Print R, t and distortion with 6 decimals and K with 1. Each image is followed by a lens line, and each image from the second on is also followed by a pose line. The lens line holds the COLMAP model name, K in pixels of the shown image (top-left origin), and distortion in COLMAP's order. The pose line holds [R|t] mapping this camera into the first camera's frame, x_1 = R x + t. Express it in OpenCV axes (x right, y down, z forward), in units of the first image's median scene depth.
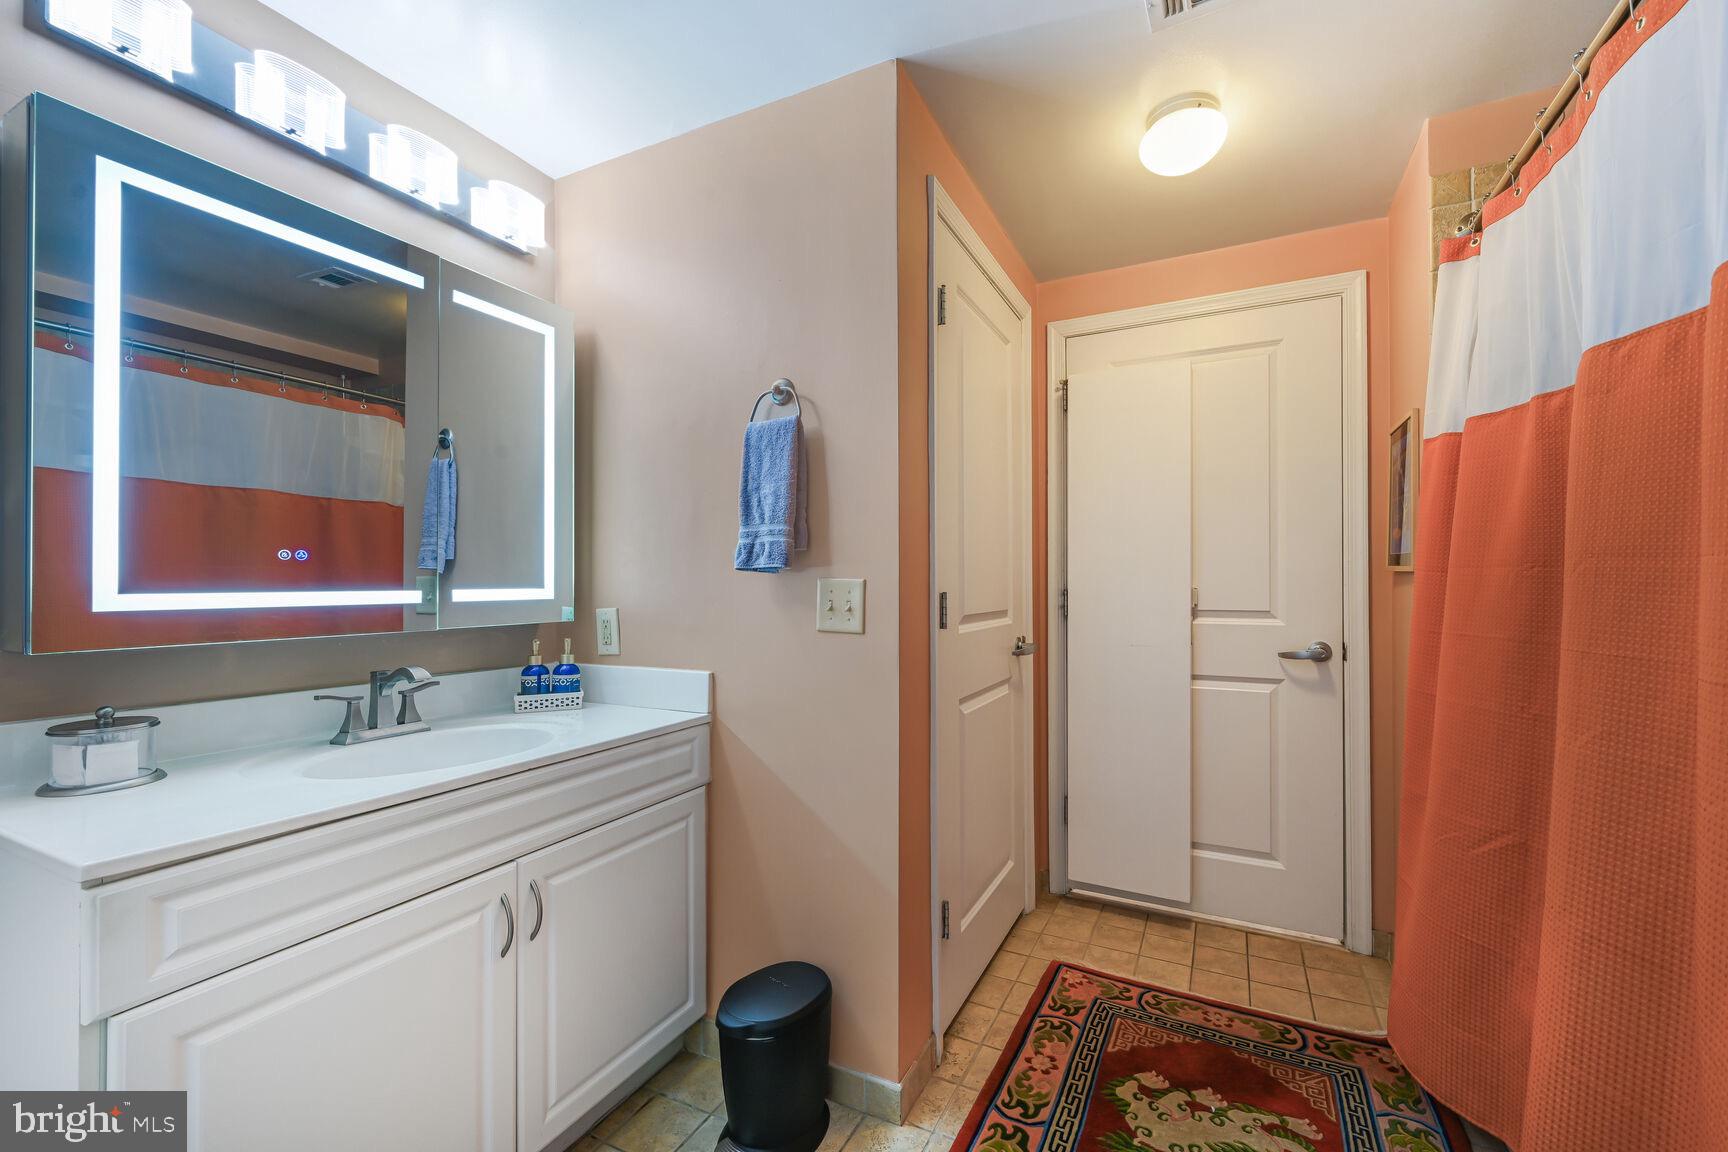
lens RADIAL K [[725.9, 0, 864.0], [0, 725.9, 576.0], [0, 0, 1]] dist [0.000269, 0.000076]
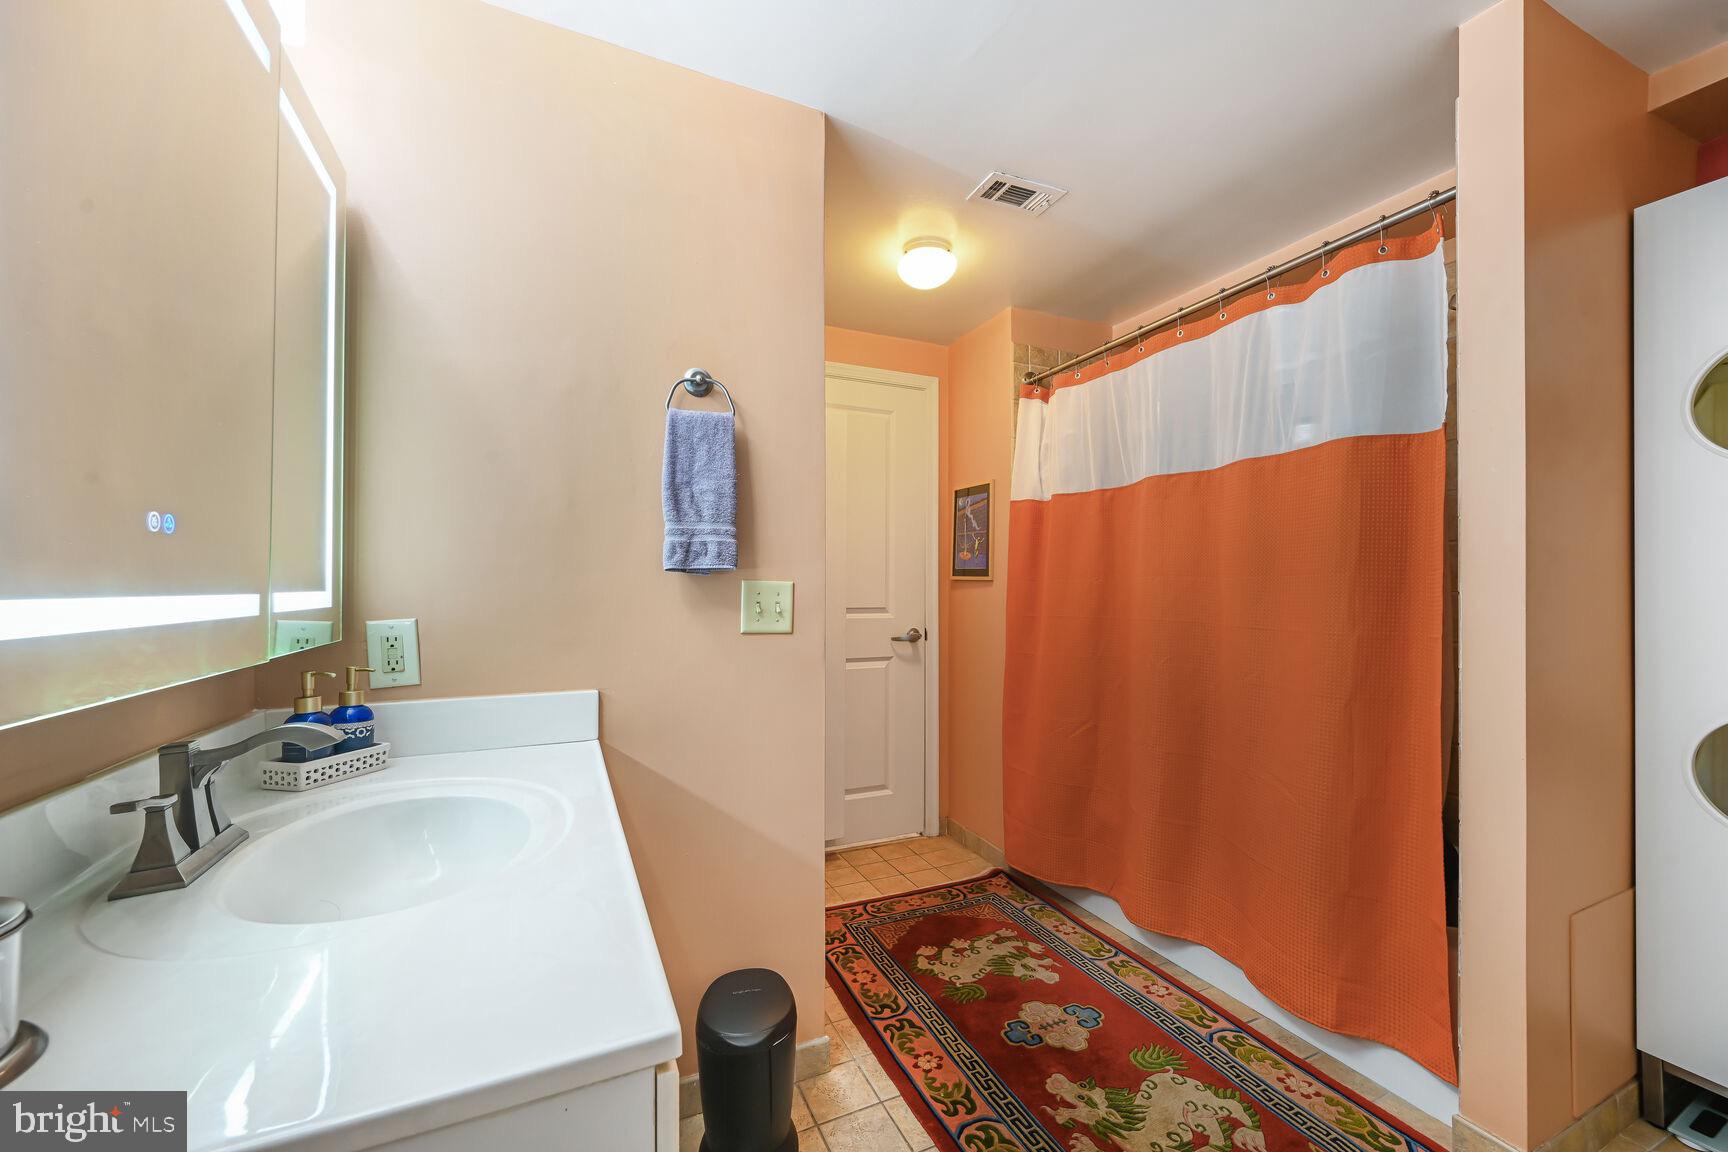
lens RADIAL K [[750.7, 0, 866.9], [0, 750.7, 577.5], [0, 0, 1]] dist [-0.000976, 0.000358]
pose [[0.588013, 0.014172, 0.808727, -0.785309], [-0.012564, 0.999886, -0.008386, 0.005362], [-0.808754, -0.005229, 0.588124, 0.253663]]
